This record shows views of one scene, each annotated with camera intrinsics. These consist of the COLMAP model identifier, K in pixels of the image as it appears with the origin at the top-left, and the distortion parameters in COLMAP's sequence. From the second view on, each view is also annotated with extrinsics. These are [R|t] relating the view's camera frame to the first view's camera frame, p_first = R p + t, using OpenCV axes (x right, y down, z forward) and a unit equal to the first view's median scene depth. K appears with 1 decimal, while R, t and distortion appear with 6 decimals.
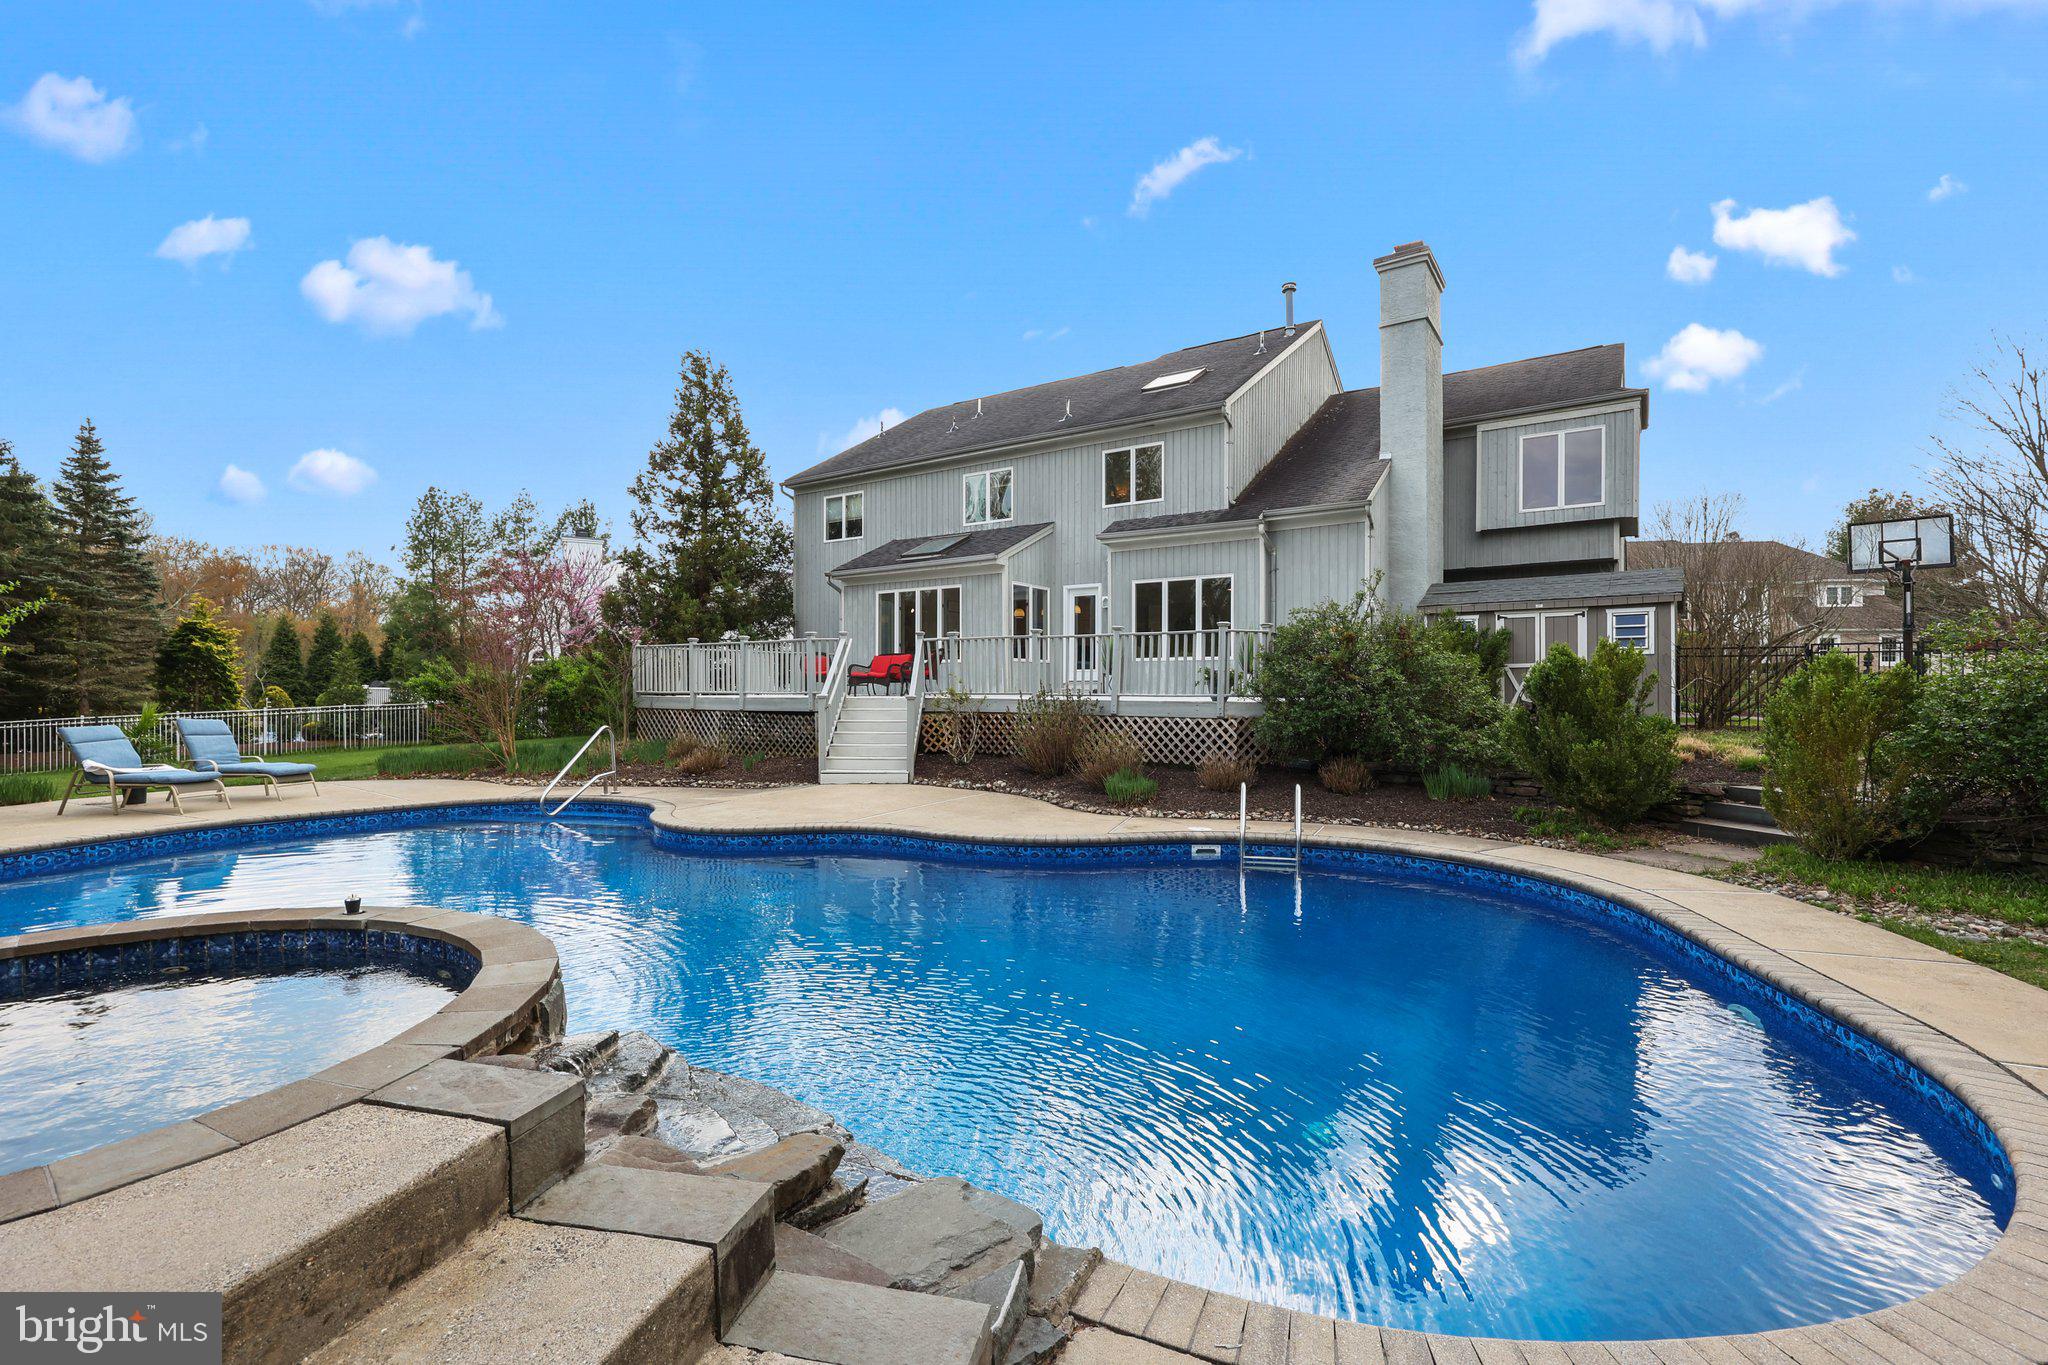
lens RADIAL K [[922.2, 0, 1024.0], [0, 922.2, 682.5], [0, 0, 1]] dist [0.000747, 0.000217]
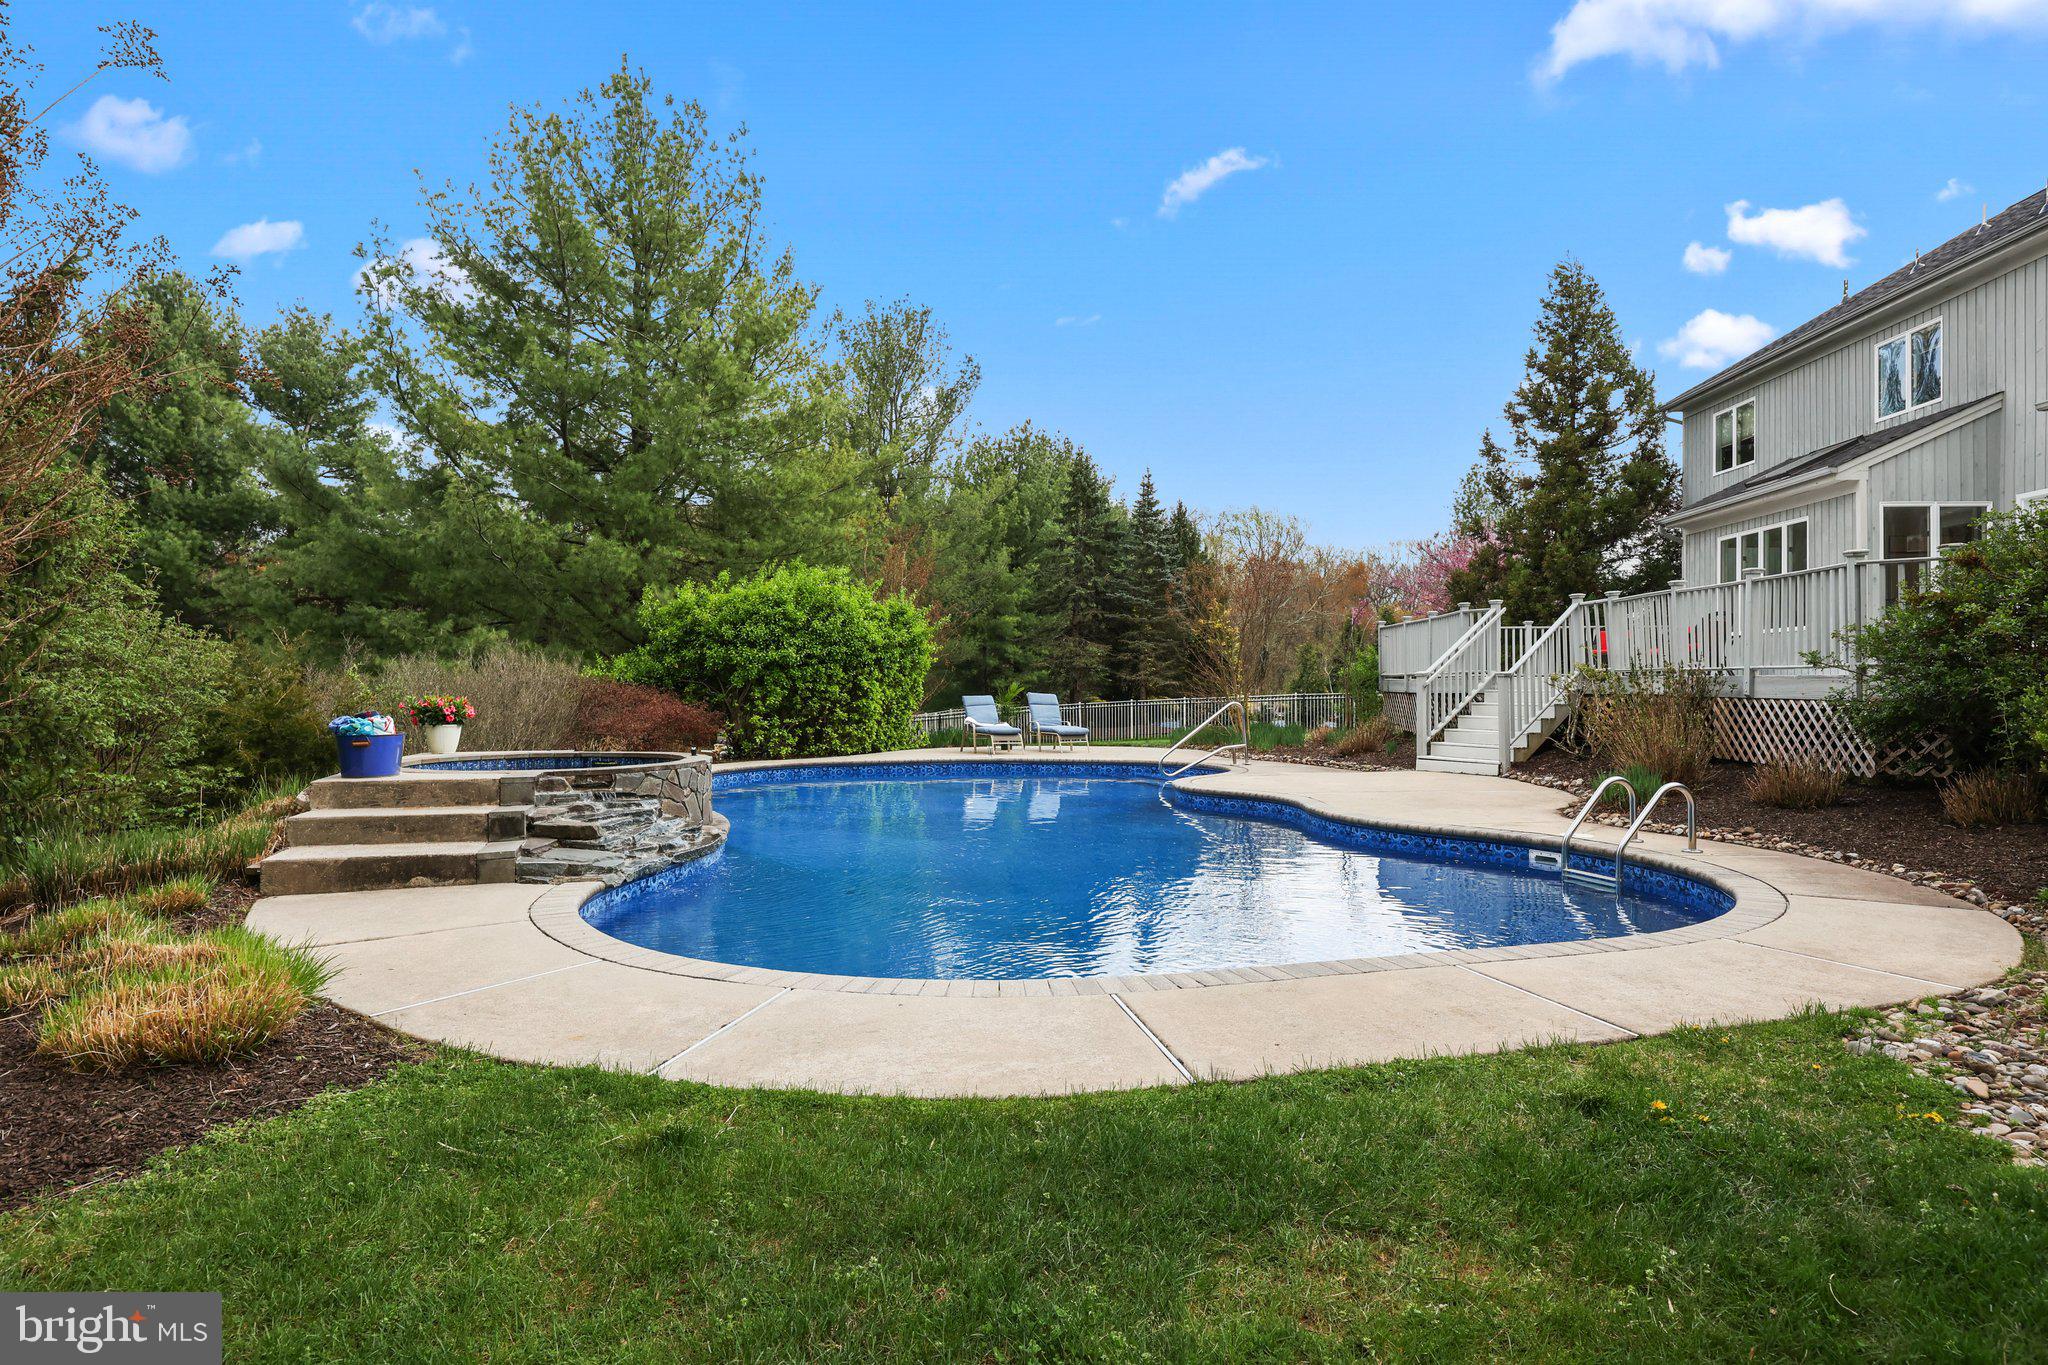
lens RADIAL K [[1191.5, 0, 1024.0], [0, 1191.5, 682.5], [0, 0, 1]] dist [-0.000909, -0.000115]
pose [[0.480593, -0.002901, -0.876939, 0.440596], [0.004726, 0.999989, -0.000718, 0.015782], [0.876931, -0.003800, 0.480601, 0.063564]]
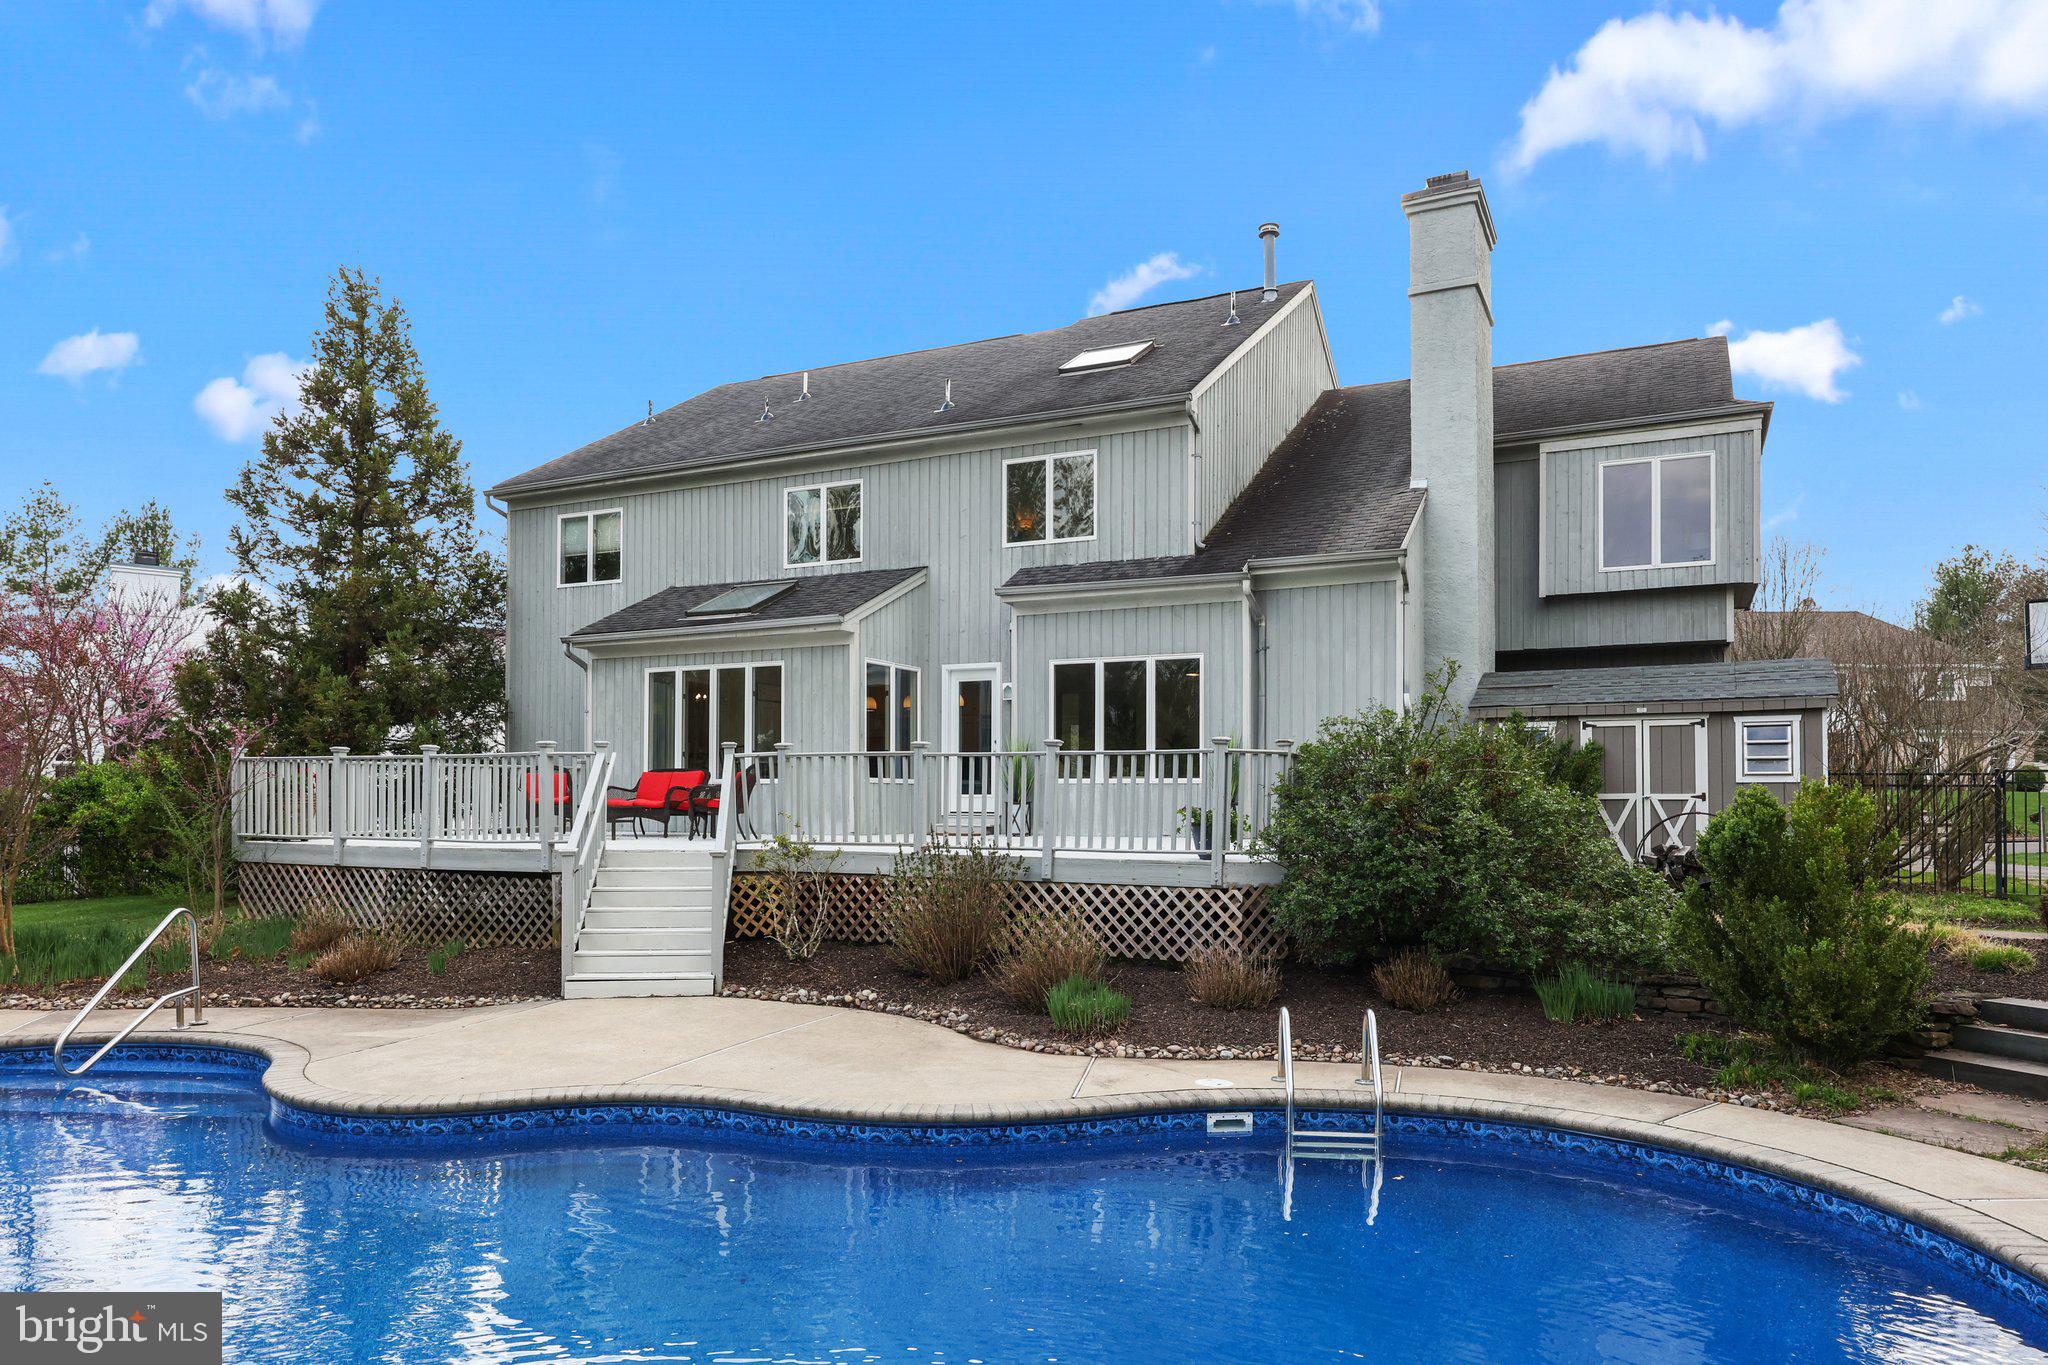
lens RADIAL K [[1332.2, 0, 1013.8], [0, 1332.2, 771.8], [0, 0, 1]] dist [-0.001272, -0.001417]
pose [[0.991323, 0.007421, 0.131242, -0.031653], [-0.005787, 0.999901, -0.012831, -0.019303], [-0.131324, 0.011960, 0.991267, 0.070257]]
